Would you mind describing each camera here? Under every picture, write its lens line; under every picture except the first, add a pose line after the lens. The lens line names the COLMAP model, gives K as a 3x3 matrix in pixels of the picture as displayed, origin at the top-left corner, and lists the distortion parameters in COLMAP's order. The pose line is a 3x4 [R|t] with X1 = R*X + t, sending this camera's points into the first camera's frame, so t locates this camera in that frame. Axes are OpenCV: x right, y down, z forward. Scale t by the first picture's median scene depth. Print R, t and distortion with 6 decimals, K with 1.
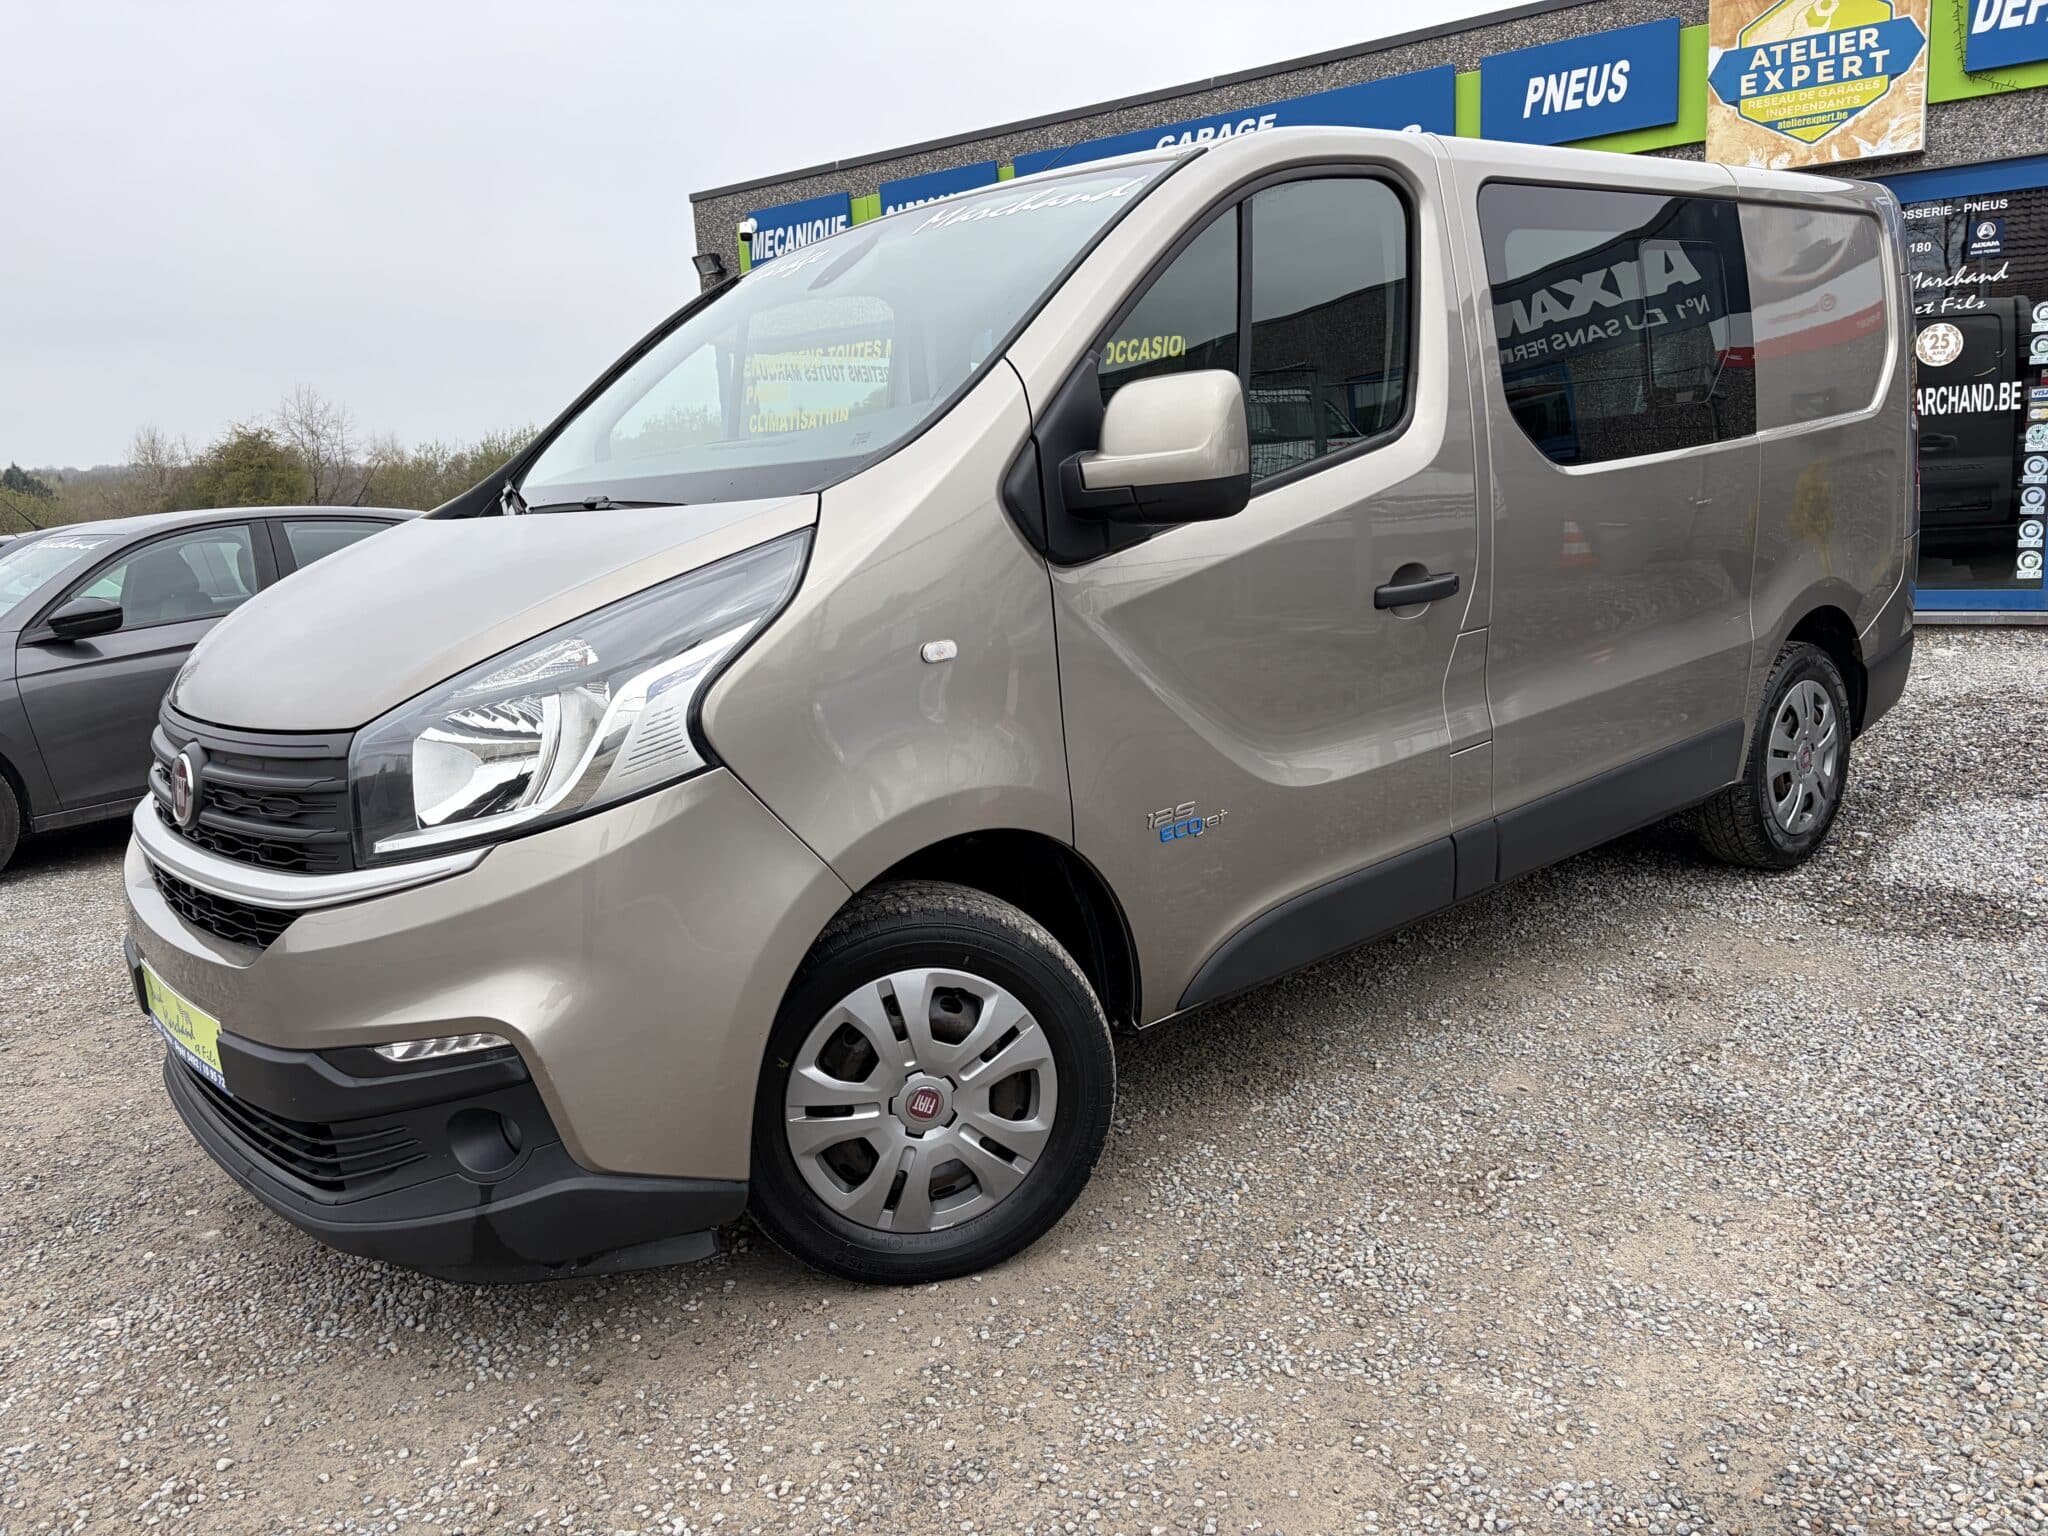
lens RADIAL K [[1554.4, 0, 1018.5], [0, 1554.4, 768.5], [0, 0, 1]] dist [0.130014, -0.161789]
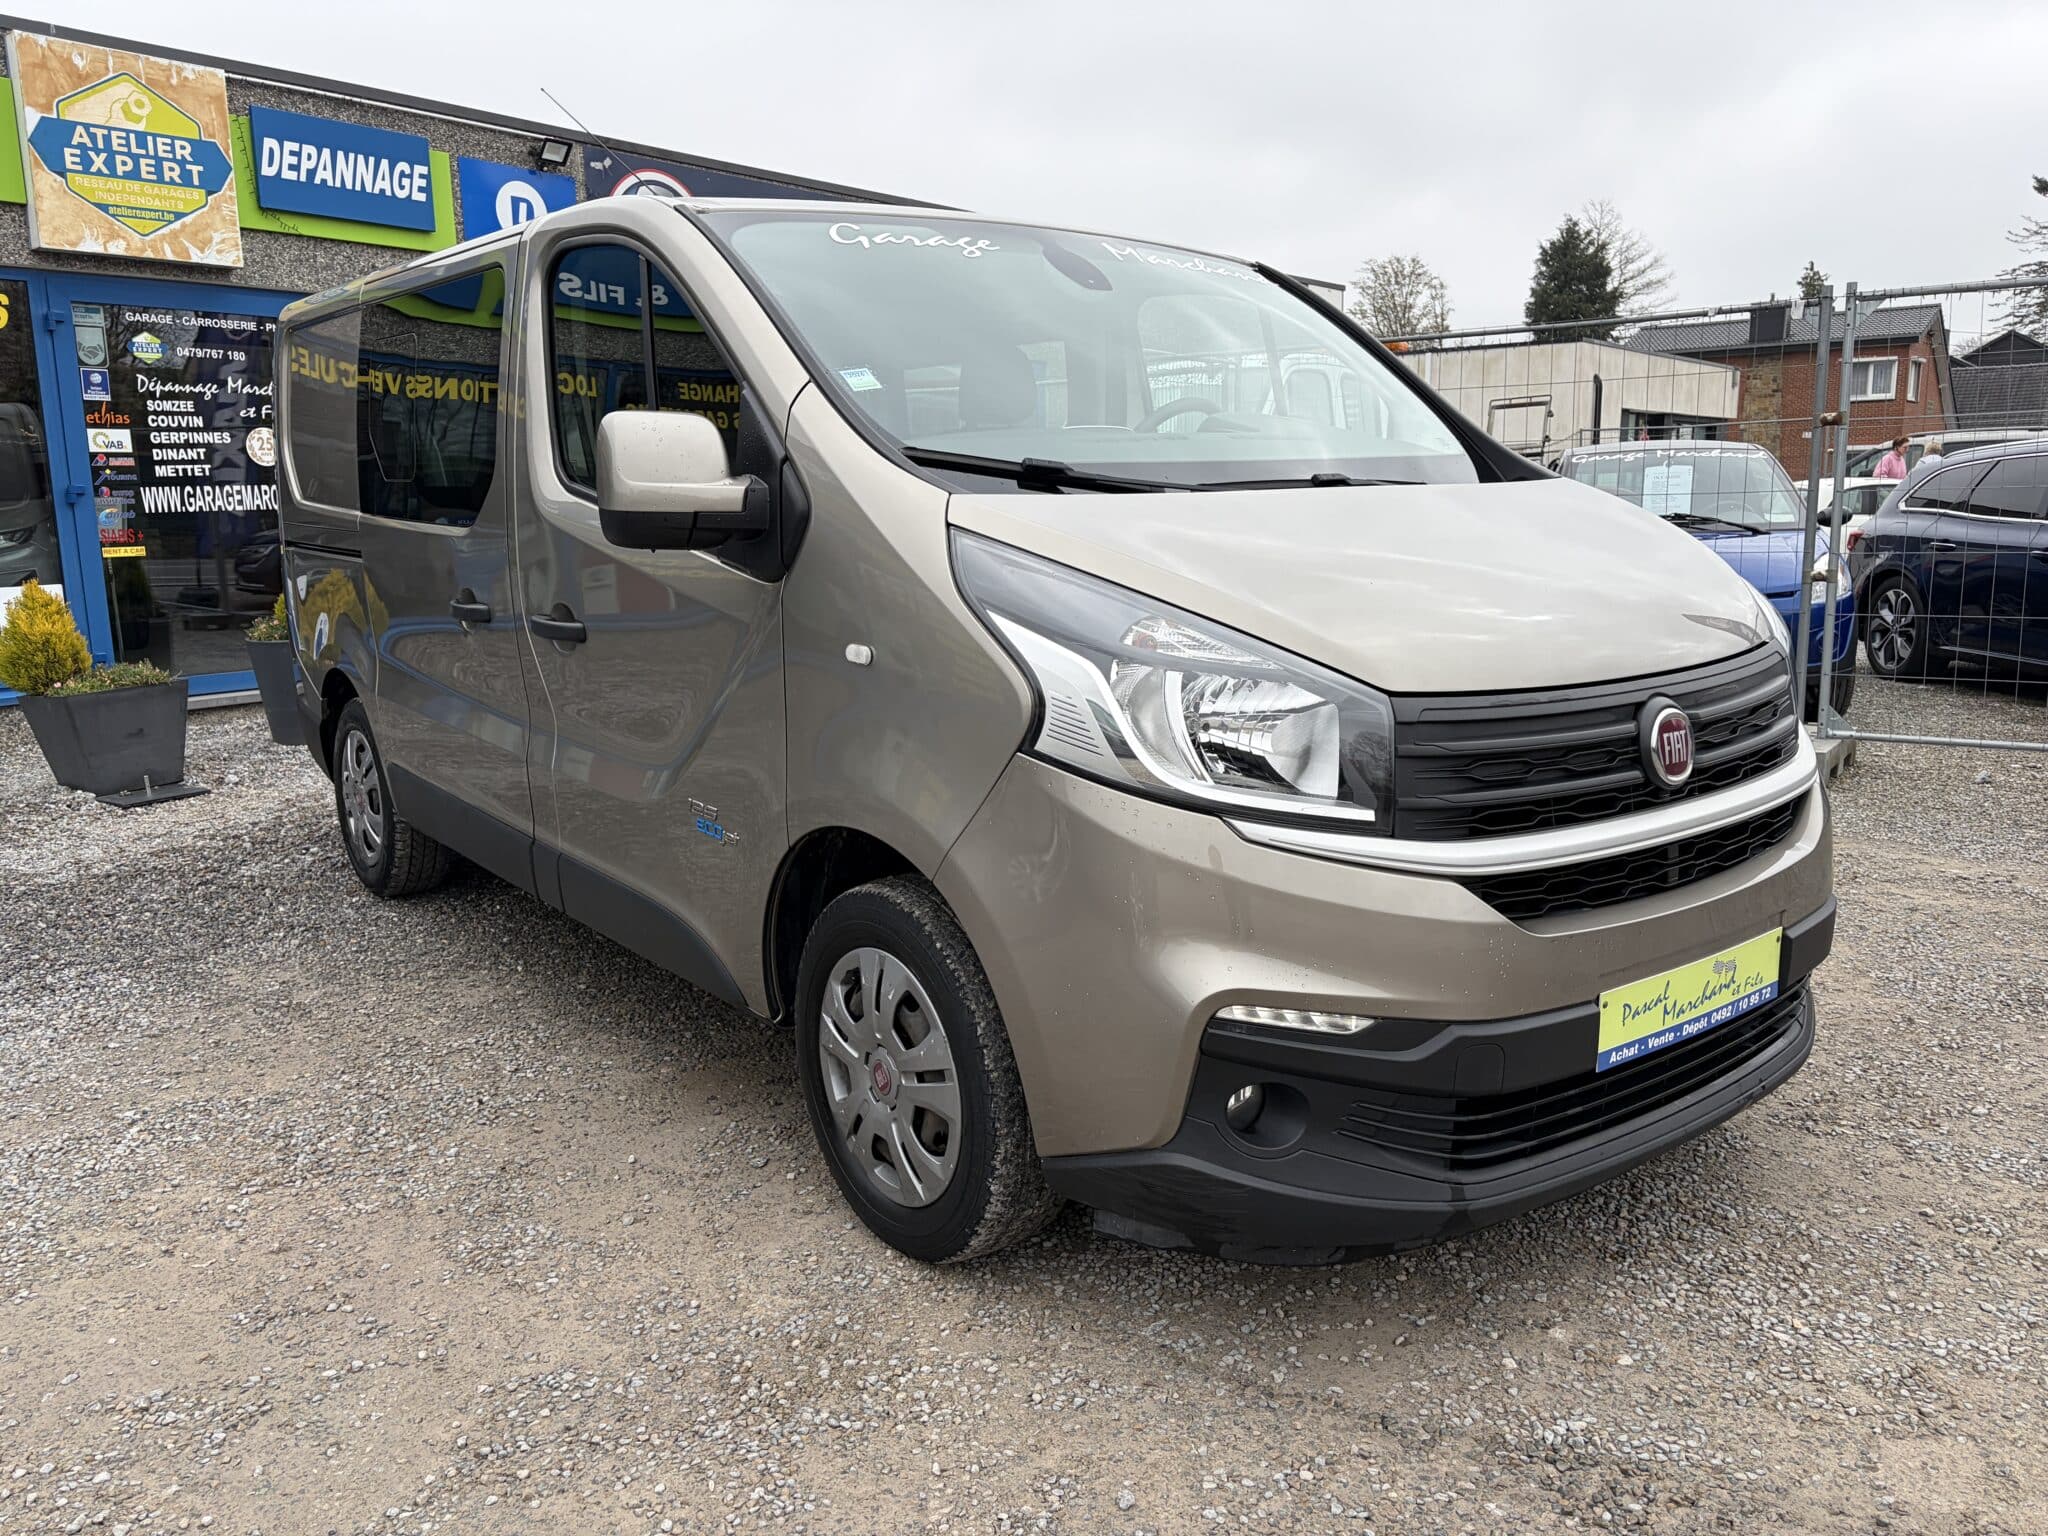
lens RADIAL K [[1559.1, 0, 1024.0], [0, 1559.1, 768.0], [0, 0, 1]] dist [0.057289, -0.060879]
pose [[0.042111, -0.112680, 0.992739, -0.514320], [0.206906, 0.973064, 0.101670, -0.051394], [-0.977454, 0.201122, 0.064291, 0.463053]]
